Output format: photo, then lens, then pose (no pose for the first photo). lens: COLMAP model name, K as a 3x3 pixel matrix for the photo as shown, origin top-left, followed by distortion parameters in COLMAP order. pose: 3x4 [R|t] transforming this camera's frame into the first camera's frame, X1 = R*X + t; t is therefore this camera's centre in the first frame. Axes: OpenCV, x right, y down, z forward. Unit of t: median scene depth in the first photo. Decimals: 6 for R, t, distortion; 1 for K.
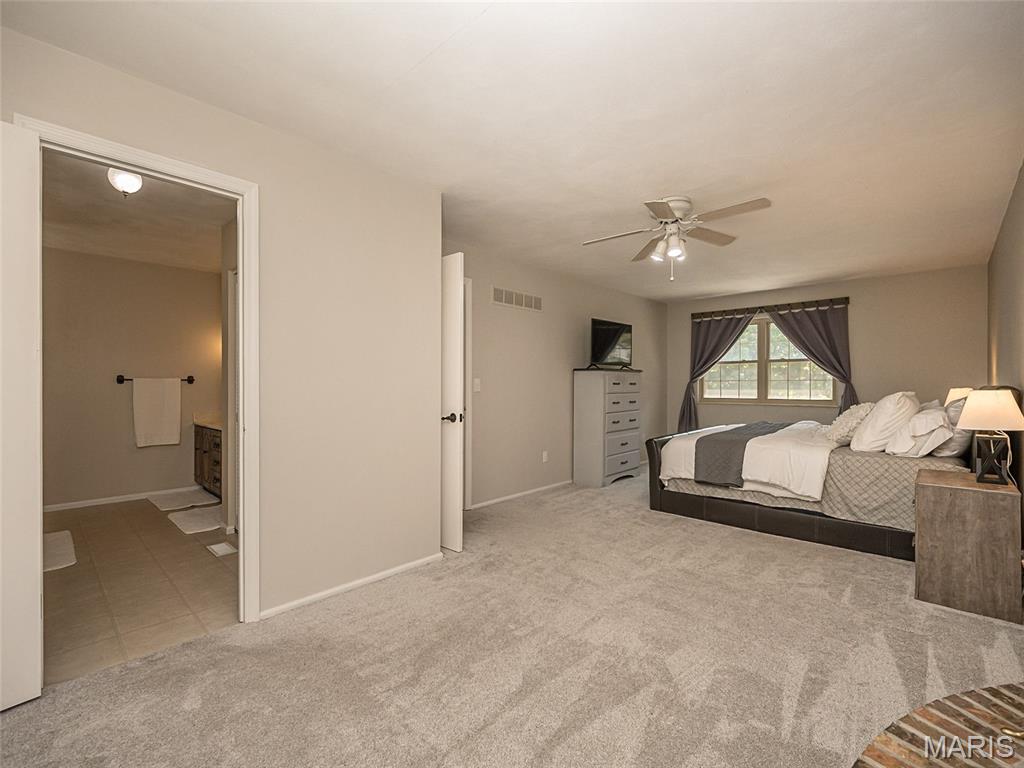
lens RADIAL K [[460.8, 0, 491.2], [0, 460.8, 387.7], [0, 0, 1]] dist [-0.003184, -0.000401]
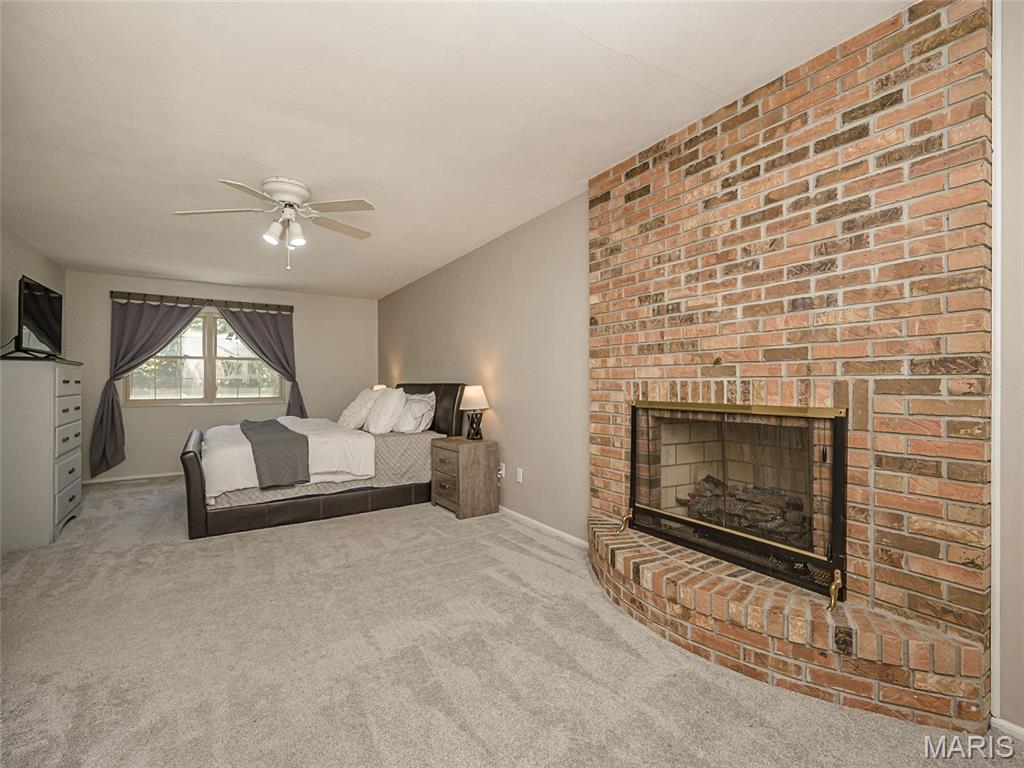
lens RADIAL K [[460.8, 0, 547.0], [0, 460.8, 385.7], [0, 0, 1]] dist [-0.003184, -0.000401]
pose [[0.166597, -0.006988, 0.986000, -0.375468], [0.008441, 0.999948, 0.005661, -0.001350], [-0.985989, 0.007380, 0.166647, 0.292492]]
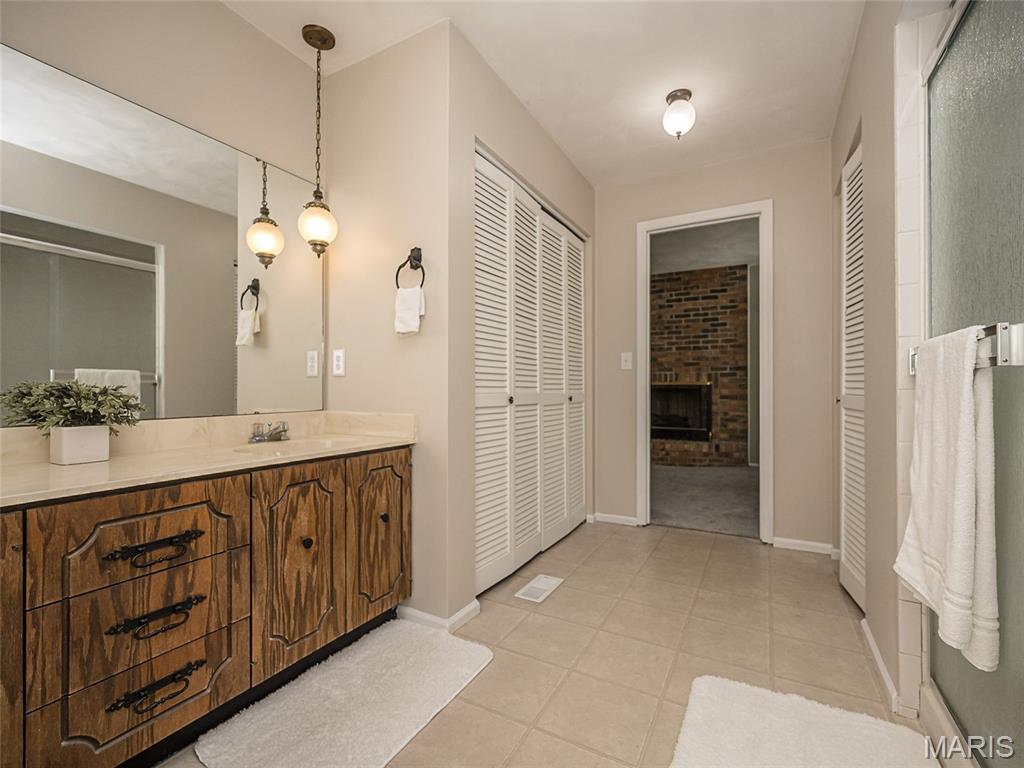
lens RADIAL K [[460.8, 0, 513.9], [0, 460.8, 386.1], [0, 0, 1]] dist [-0.003184, -0.000401]
pose [[-0.279464, 0.003621, 0.960149, -1.128196], [0.005412, 0.999983, -0.002195, 0.041261], [-0.960141, 0.004583, -0.279478, 1.112195]]
